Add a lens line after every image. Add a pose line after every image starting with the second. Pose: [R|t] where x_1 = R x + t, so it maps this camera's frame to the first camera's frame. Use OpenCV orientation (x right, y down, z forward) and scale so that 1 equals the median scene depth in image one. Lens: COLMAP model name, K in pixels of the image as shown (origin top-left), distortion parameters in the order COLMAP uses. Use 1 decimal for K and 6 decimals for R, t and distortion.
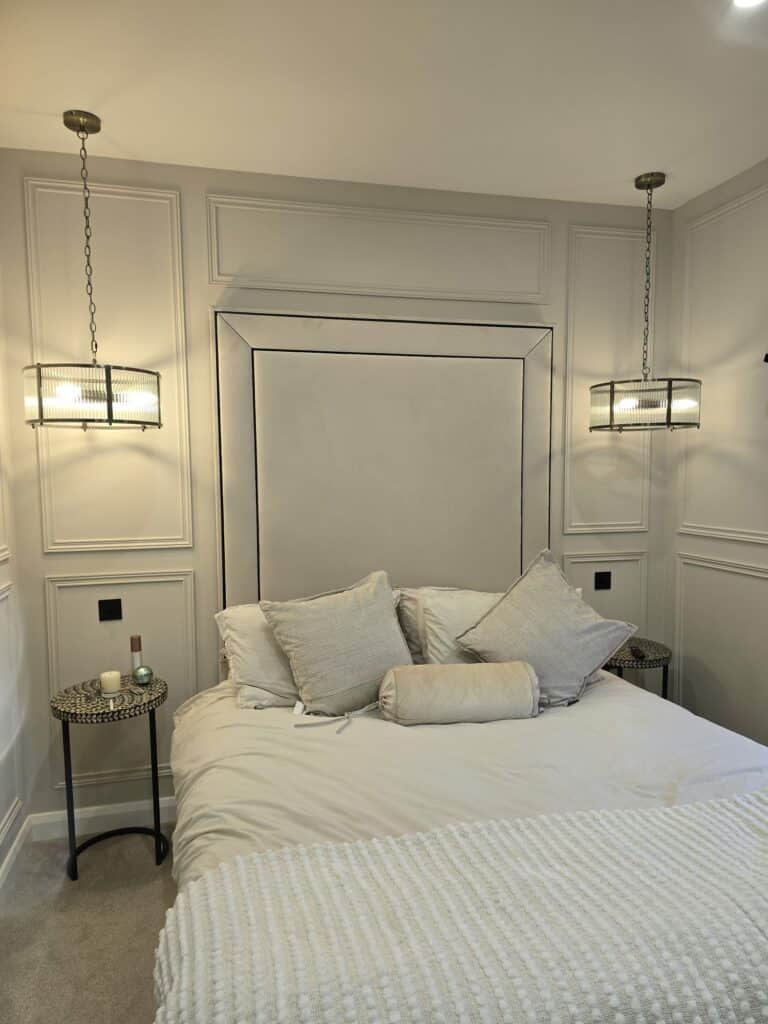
lens RADIAL K [[687.0, 0, 384.2], [0, 687.0, 520.2], [0, 0, 1]] dist [0.041356, -0.012899]
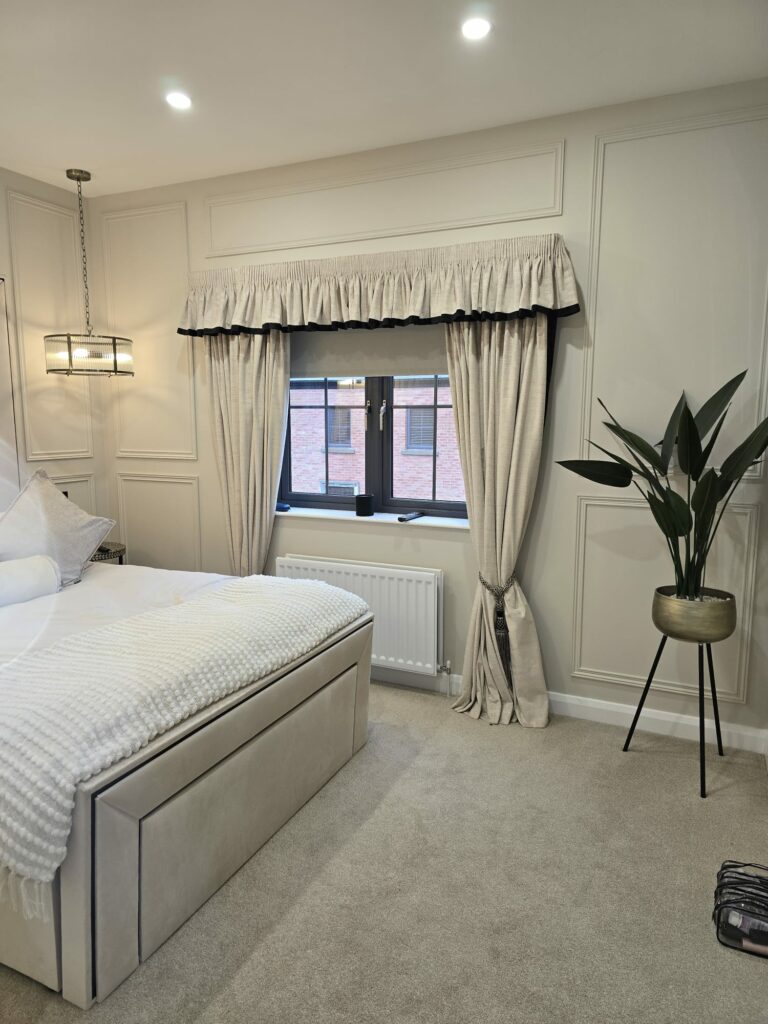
lens RADIAL K [[676.7, 0, 385.0], [0, 676.7, 509.8], [0, 0, 1]] dist [0.004836, 0.001386]
pose [[0.628544, -0.095741, 0.771859, -0.275543], [0.050613, 0.995326, 0.082245, 0.041988], [-0.776125, -0.012629, 0.630452, -0.210202]]
